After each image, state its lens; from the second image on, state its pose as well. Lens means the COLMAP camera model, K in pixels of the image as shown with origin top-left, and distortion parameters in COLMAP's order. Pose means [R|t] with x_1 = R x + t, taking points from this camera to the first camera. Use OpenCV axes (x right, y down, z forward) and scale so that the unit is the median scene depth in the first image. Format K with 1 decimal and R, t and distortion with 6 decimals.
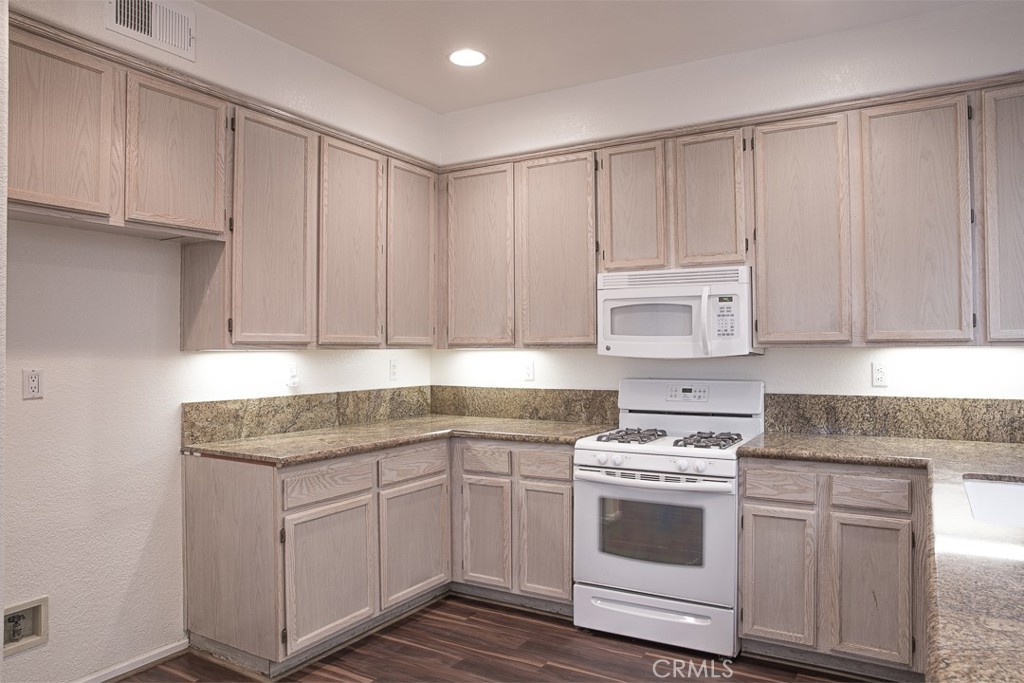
lens RADIAL K [[702.9, 0, 509.1], [0, 702.9, 335.1], [0, 0, 1]] dist [-0.107618, 0.084202]
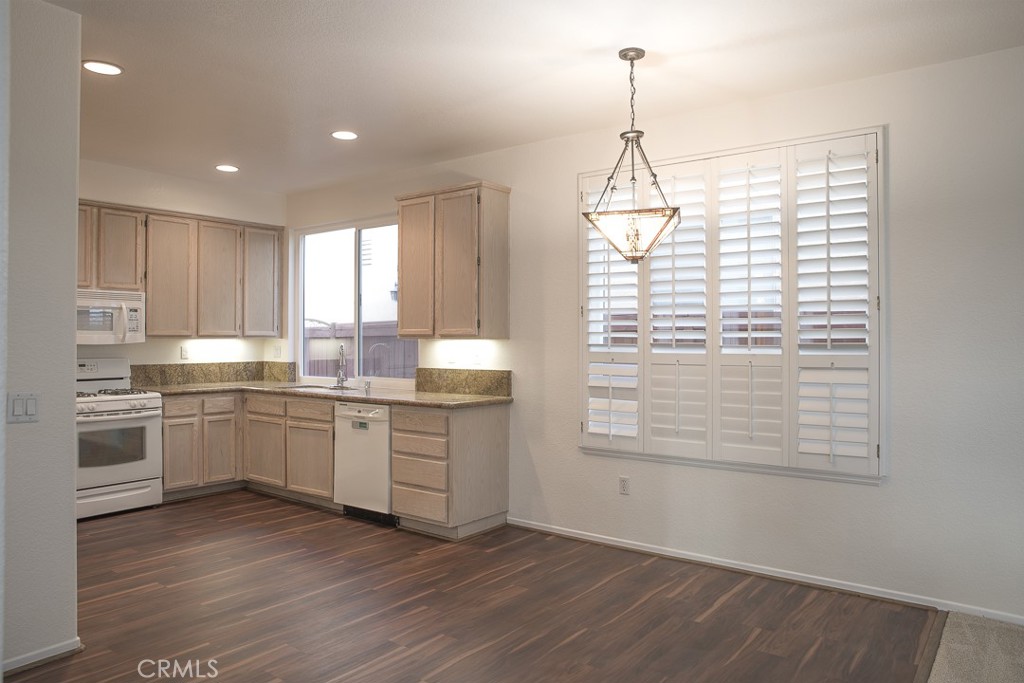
lens RADIAL K [[702.9, 0, 507.9], [0, 702.9, 336.8], [0, 0, 1]] dist [-0.107618, 0.084202]
pose [[0.114869, 0.006698, 0.993358, -1.292990], [-0.020123, 0.999788, -0.004415, 0.003337], [-0.993177, -0.019482, 0.114980, -0.134333]]
